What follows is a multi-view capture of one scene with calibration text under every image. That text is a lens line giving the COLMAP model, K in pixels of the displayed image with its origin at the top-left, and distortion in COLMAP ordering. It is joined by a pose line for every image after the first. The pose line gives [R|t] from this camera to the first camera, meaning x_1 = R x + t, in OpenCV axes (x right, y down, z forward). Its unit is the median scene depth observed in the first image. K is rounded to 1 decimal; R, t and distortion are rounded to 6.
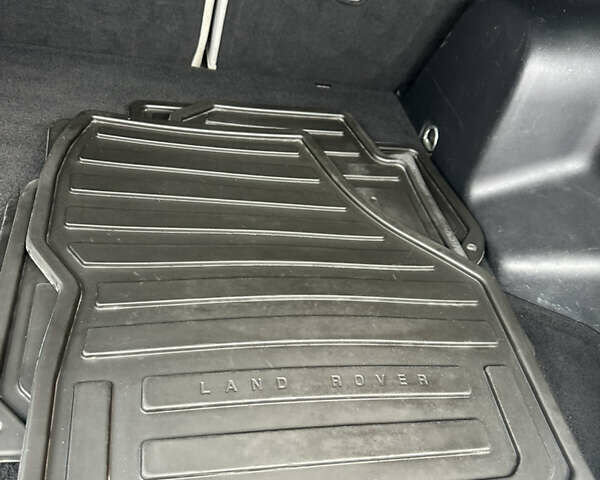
lens RADIAL K [[557.9, 0, 300.0], [0, 557.9, 240.0], [0, 0, 1]] dist [0.142151, -0.255920]
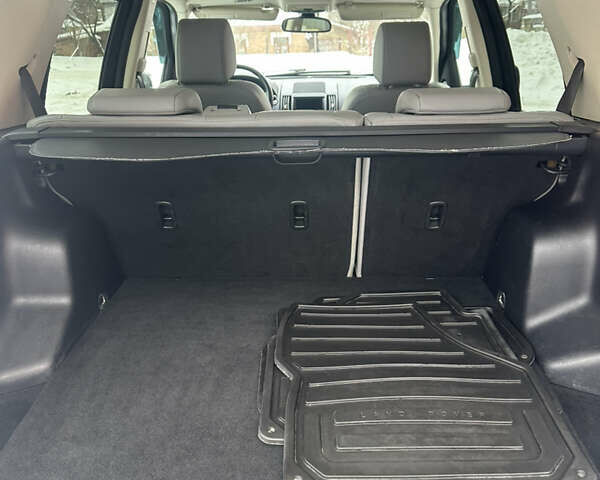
lens RADIAL K [[573.2, 0, 300.0], [0, 573.2, 240.0], [0, 0, 1]] dist [0.157367, -0.280425]
pose [[0.956116, -0.147213, -0.253319, 0.161660], [0.039730, 0.921762, -0.385715, 0.322065], [0.290282, 0.358724, 0.887160, -0.782497]]
